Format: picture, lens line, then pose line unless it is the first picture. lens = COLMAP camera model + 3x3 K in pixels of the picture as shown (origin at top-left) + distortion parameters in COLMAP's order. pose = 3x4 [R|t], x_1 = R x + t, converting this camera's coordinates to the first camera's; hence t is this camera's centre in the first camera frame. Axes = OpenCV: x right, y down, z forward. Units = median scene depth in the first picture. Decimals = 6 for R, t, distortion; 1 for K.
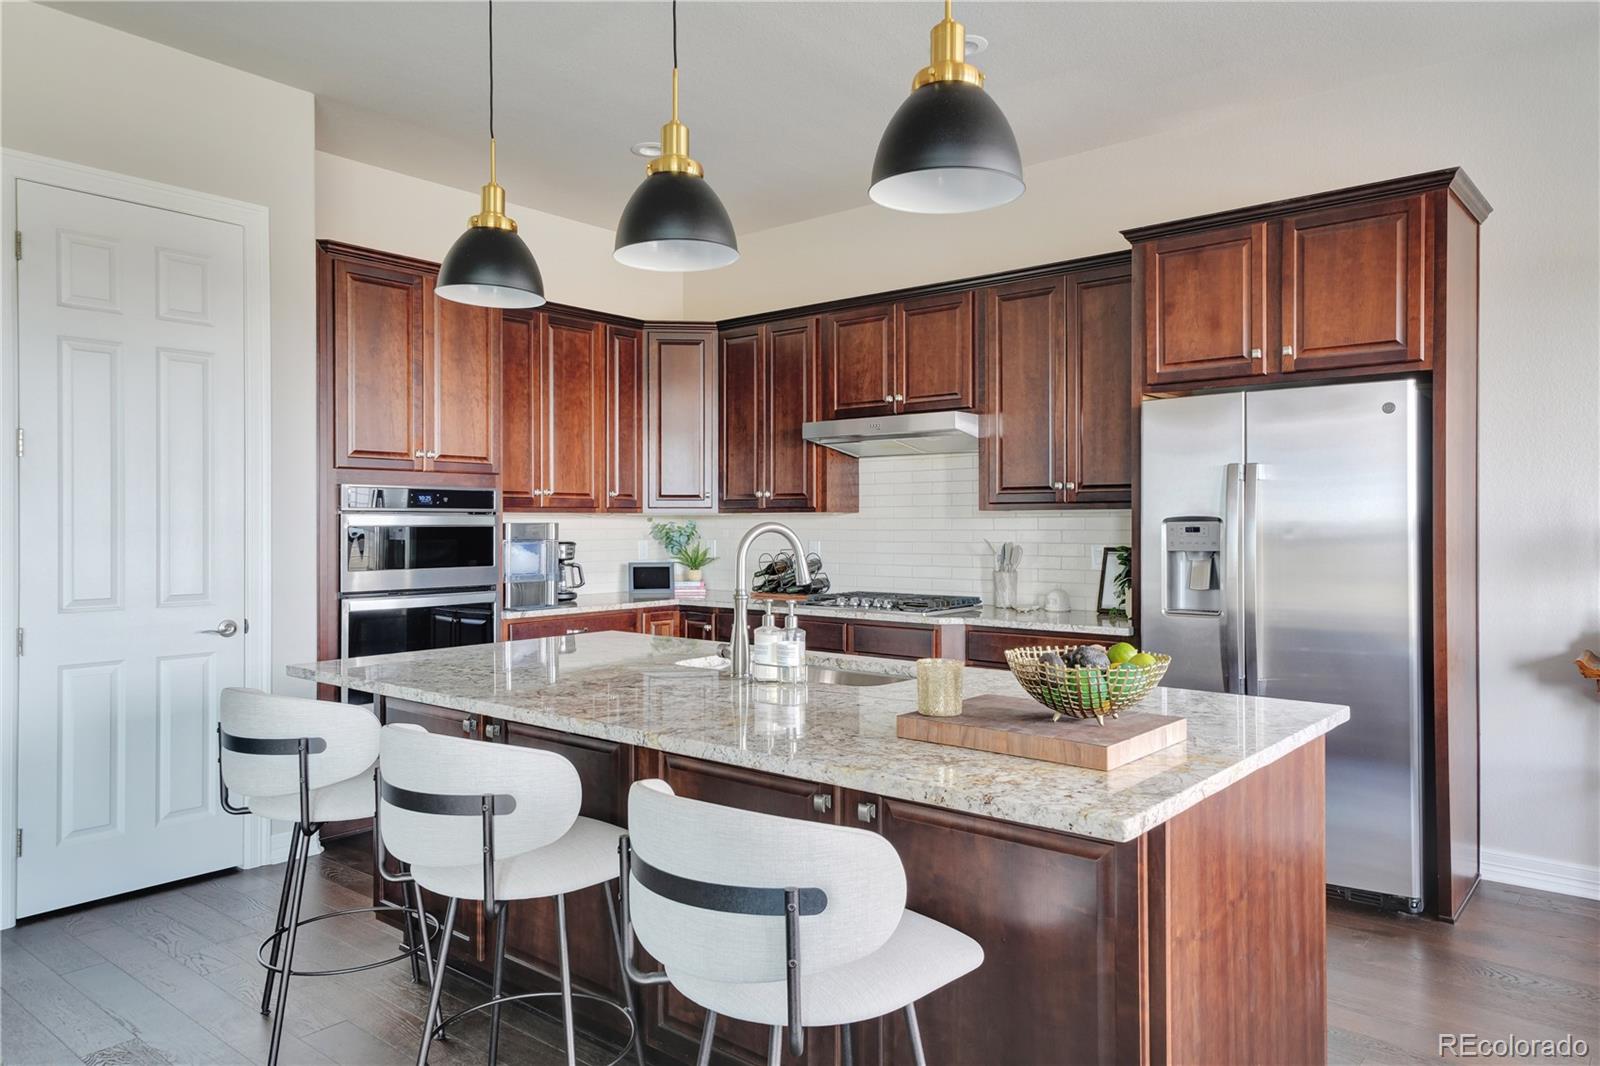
lens RADIAL K [[1070.1, 0, 803.2], [0, 1070.1, 530.1], [0, 0, 1]] dist [0.026205, -0.000191]
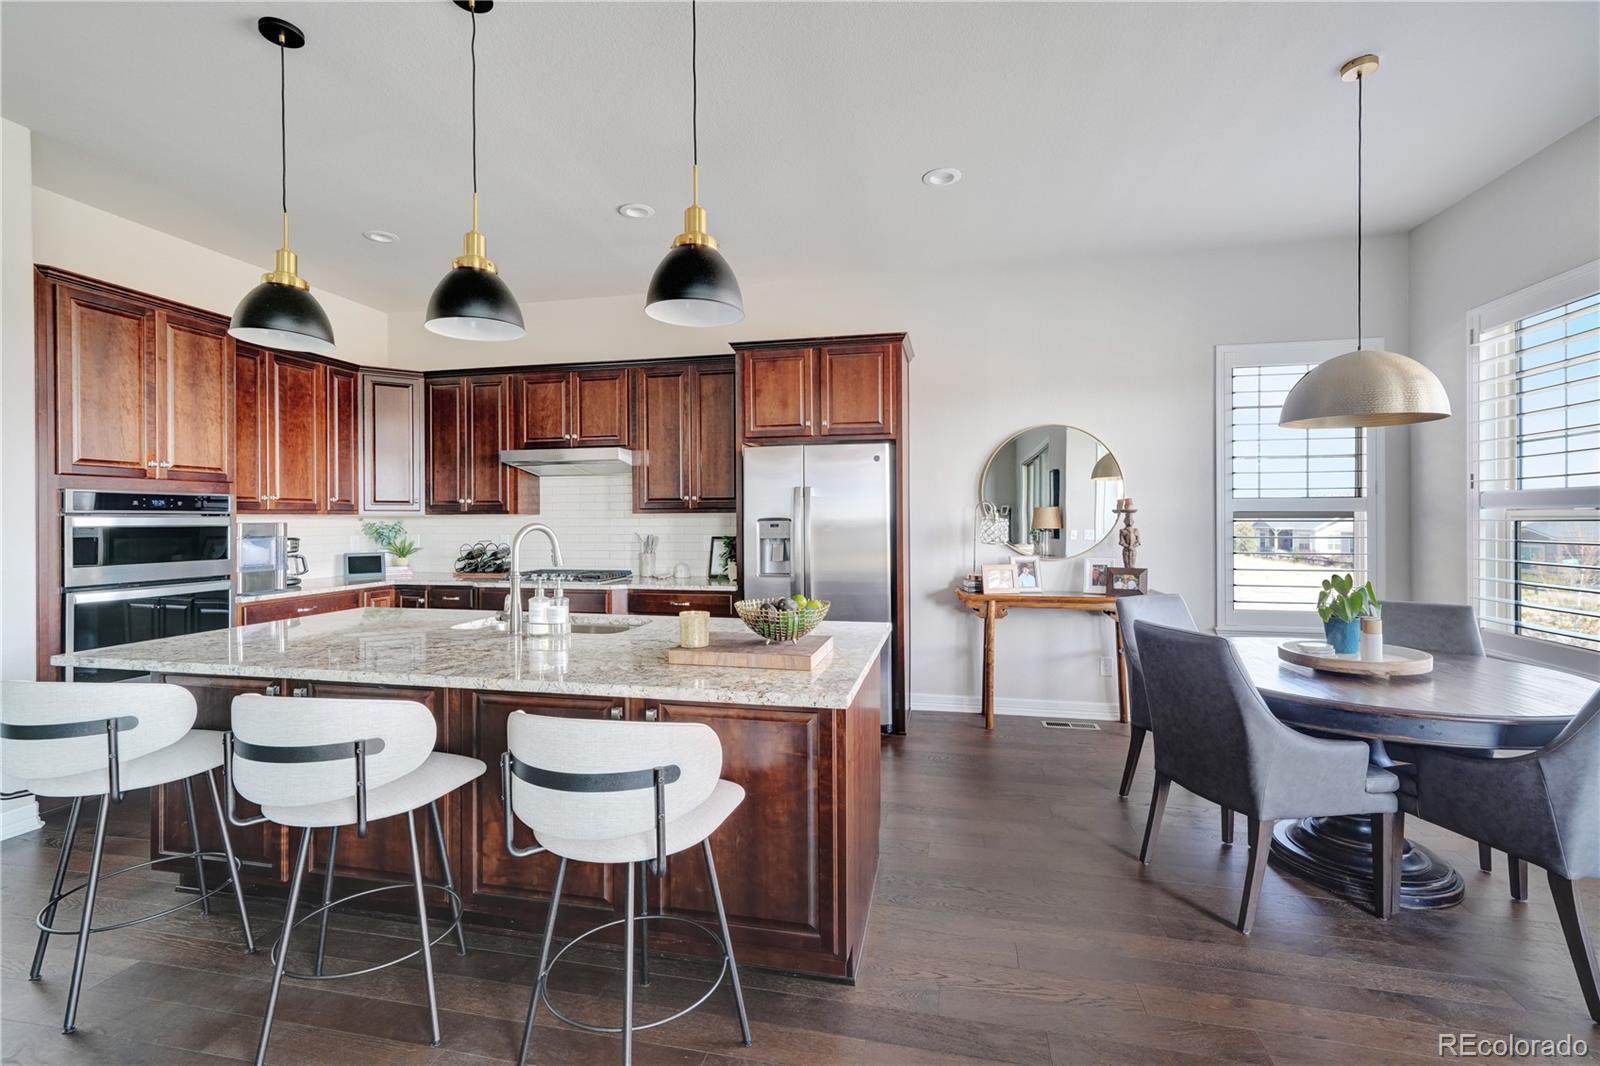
lens RADIAL K [[699.4, 0, 799.5], [0, 699.4, 524.4], [0, 0, 1]] dist [0.008885, 0.000438]
pose [[0.886430, -0.005554, 0.462829, -0.087682], [0.005366, 0.999984, 0.001722, -0.003276], [-0.462831, 0.000958, 0.886446, 0.008743]]
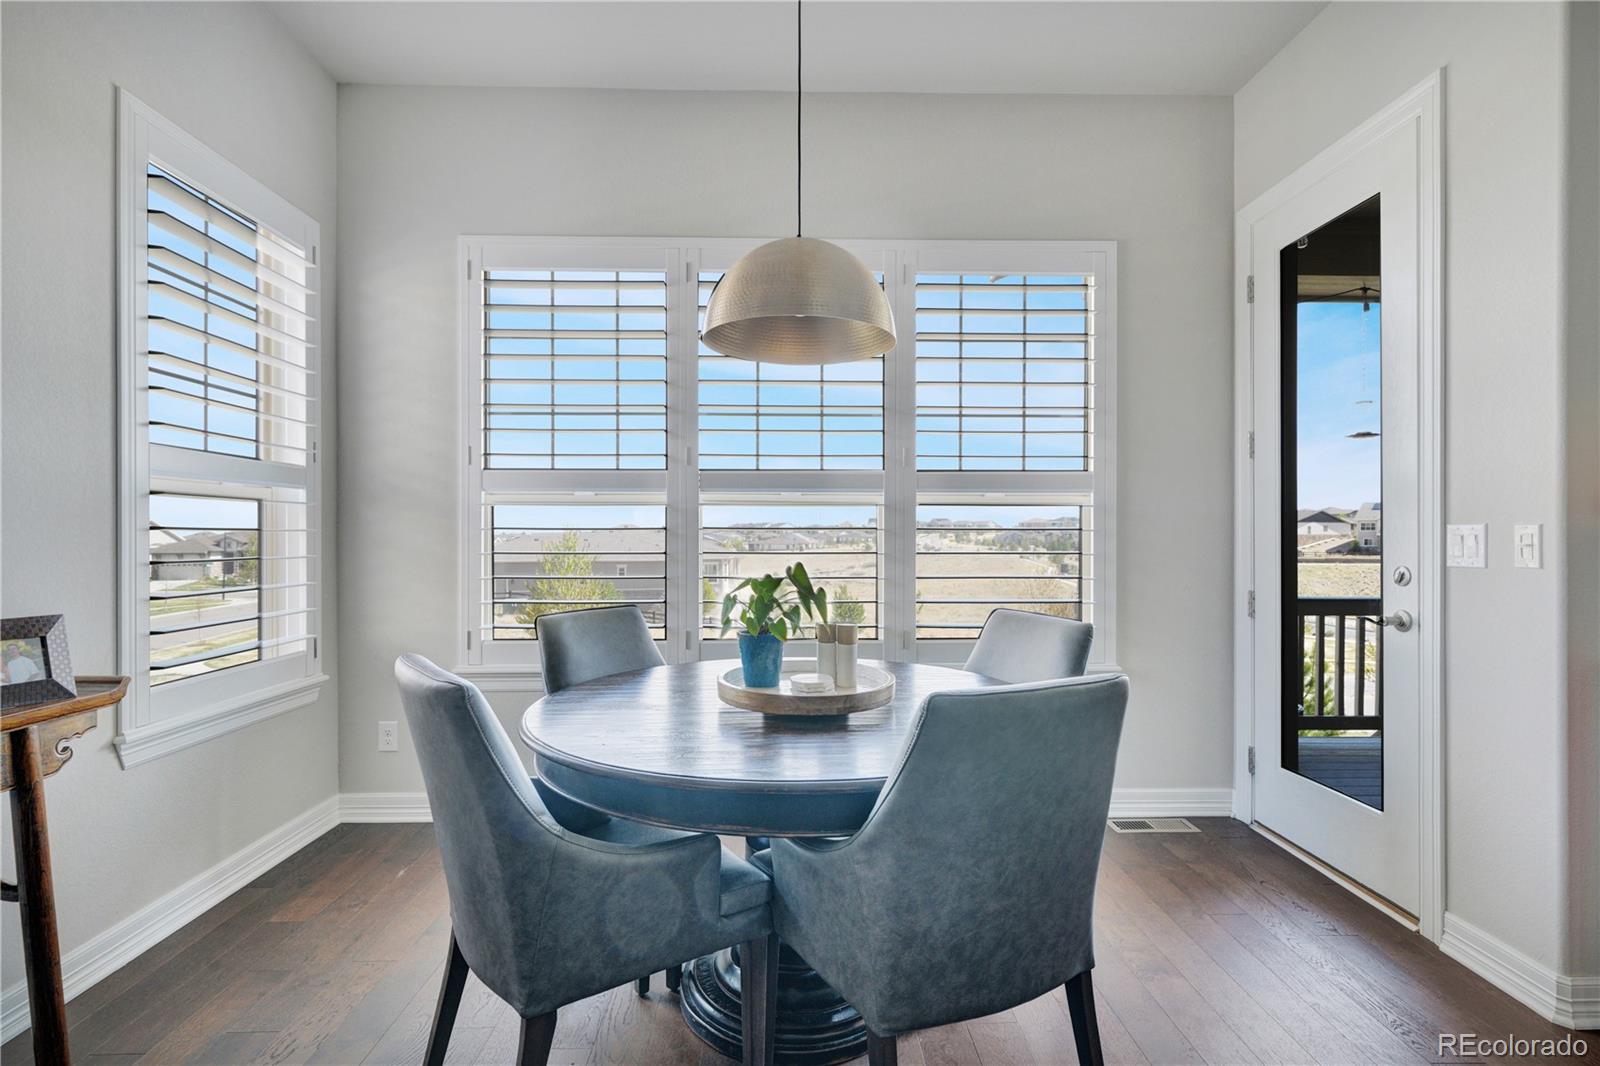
lens RADIAL K [[766.5, 0, 786.2], [0, 766.5, 527.2], [0, 0, 1]] dist [0.011575, 0.000214]
pose [[-0.654674, 0.006954, 0.755880, 0.237710], [0.002435, 0.999972, -0.007091, 0.021008], [-0.755908, -0.002801, -0.654672, 0.562227]]
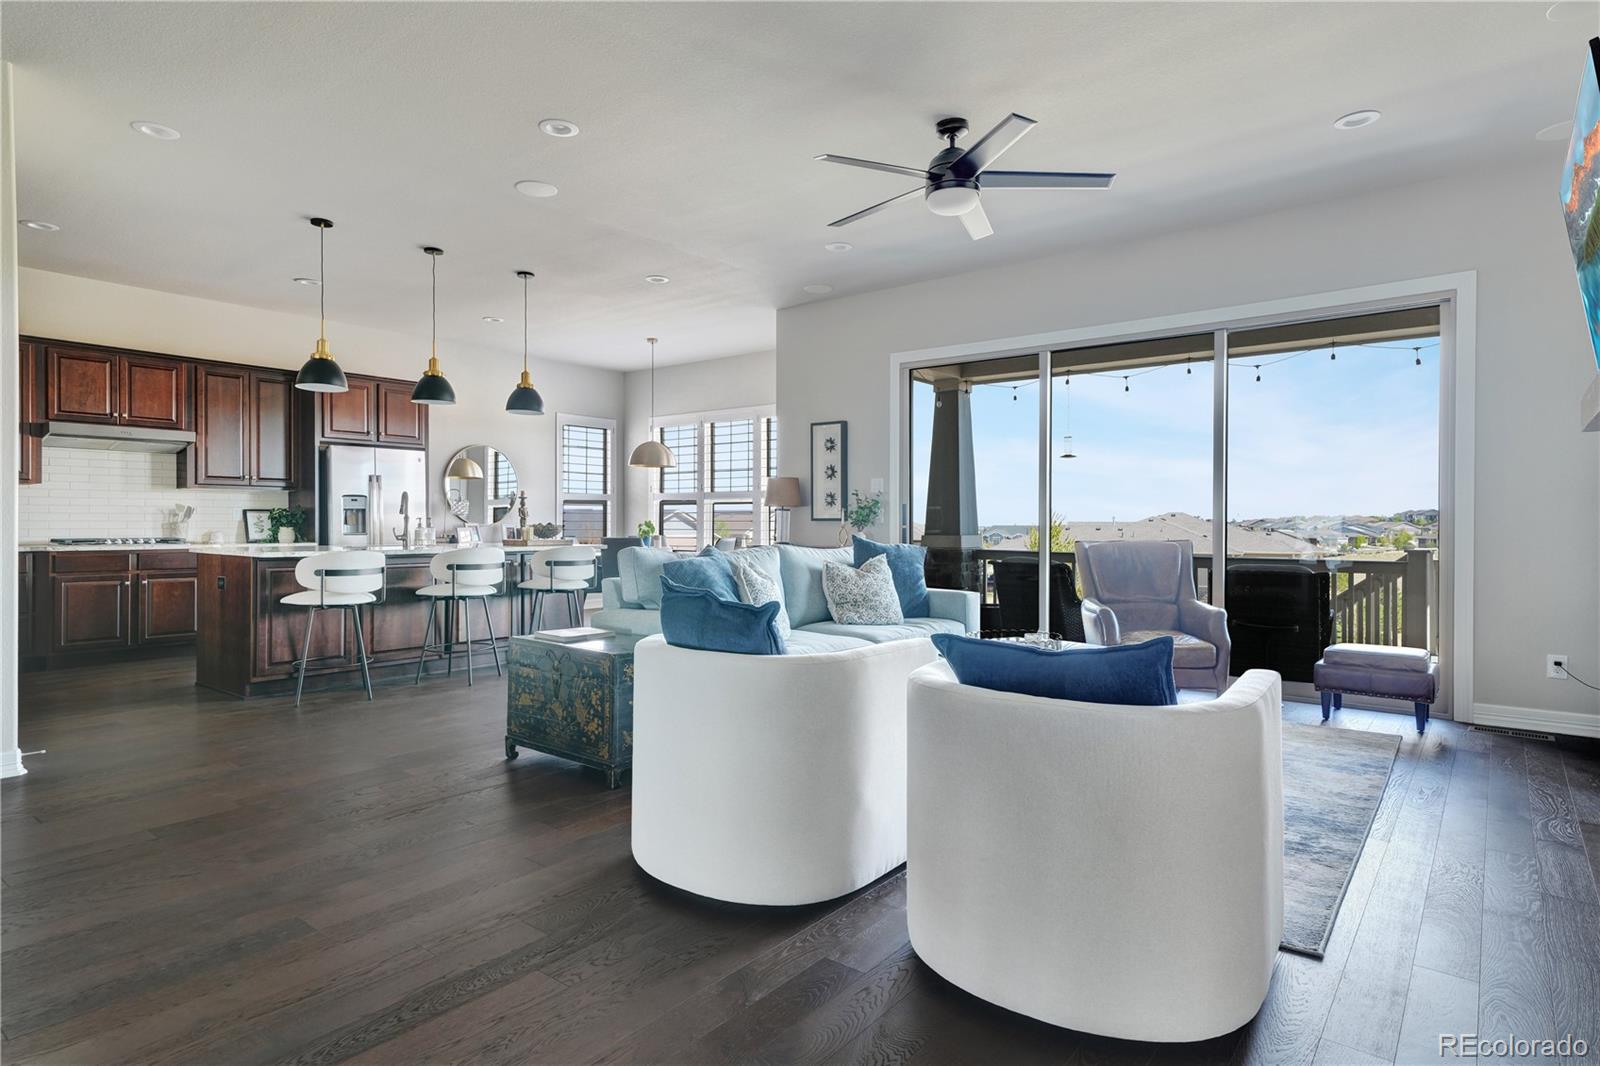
lens RADIAL K [[879.3, 0, 801.8], [0, 879.3, 525.8], [0, 0, 1]] dist [0.021512, 0.000399]
pose [[-0.023780, -0.002323, 0.999715, -1.365671], [0.002498, 0.999994, 0.002383, 0.045262], [-0.999714, 0.002554, -0.023774, 0.011832]]
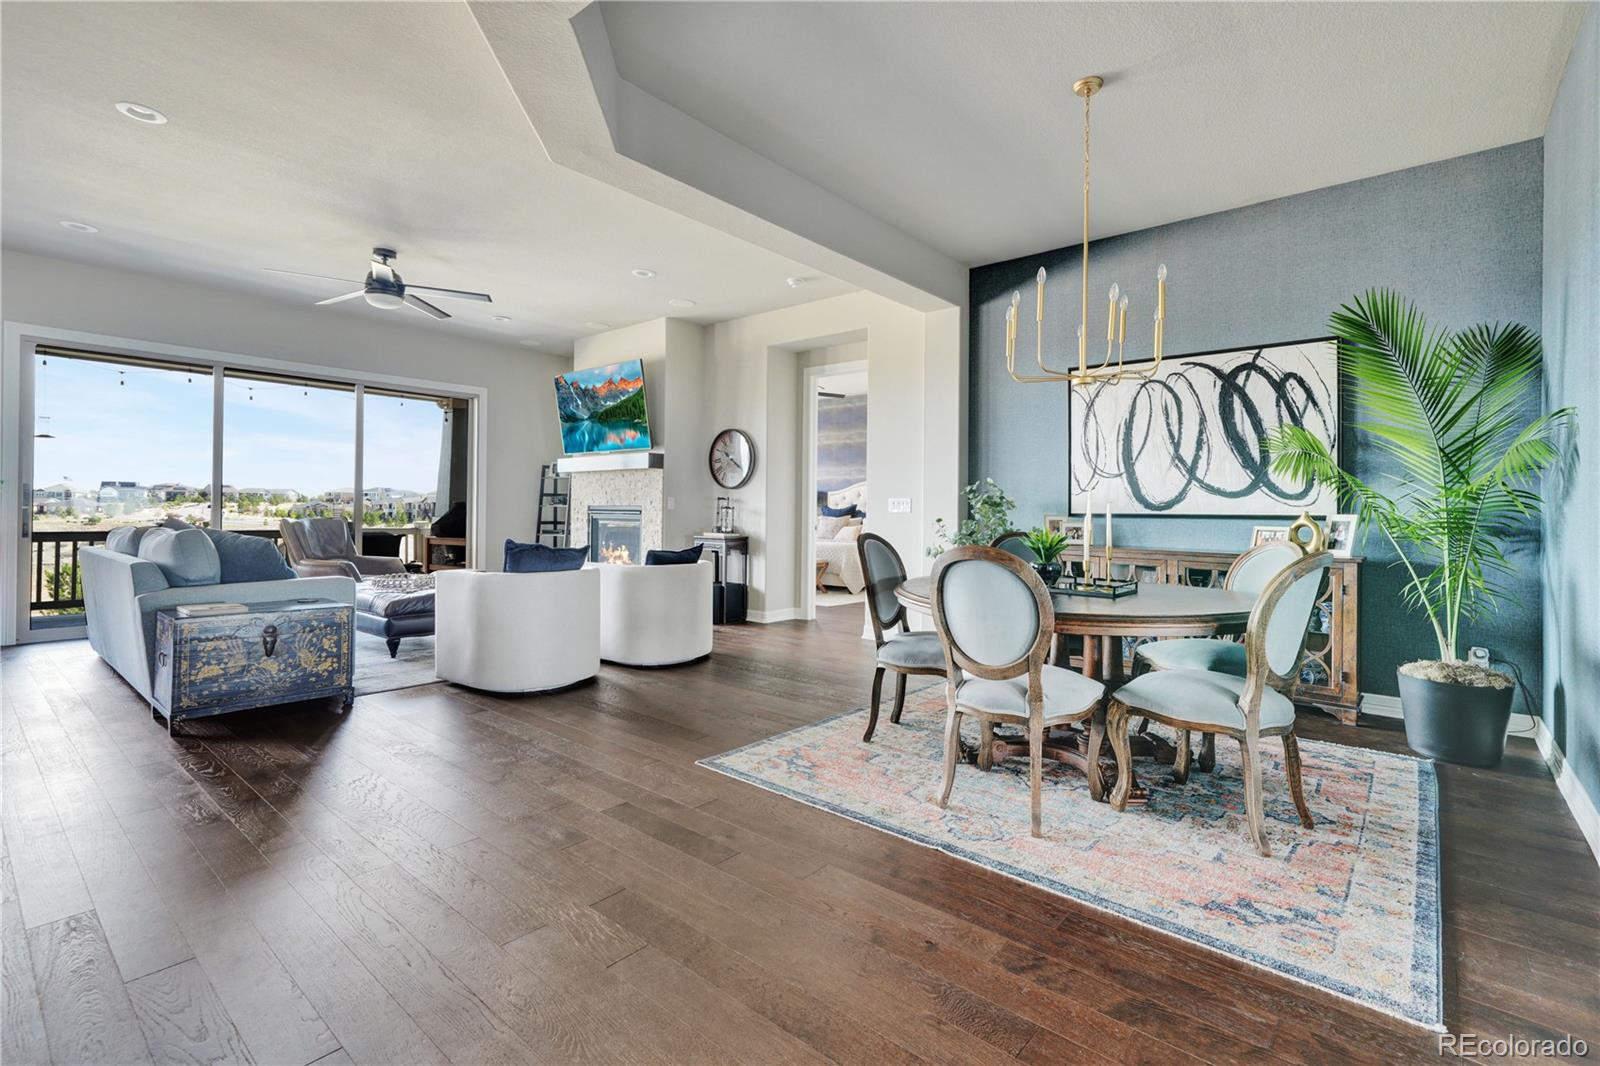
lens RADIAL K [[714.2, 0, 786.8], [0, 714.2, 504.7], [0, 0, 1]] dist [0.000731, 0.000338]
pose [[-0.999894, -0.008534, 0.011782, -1.128650], [-0.008571, 0.999958, -0.003094, 0.039008], [-0.011755, -0.003195, -0.999926, 0.940523]]
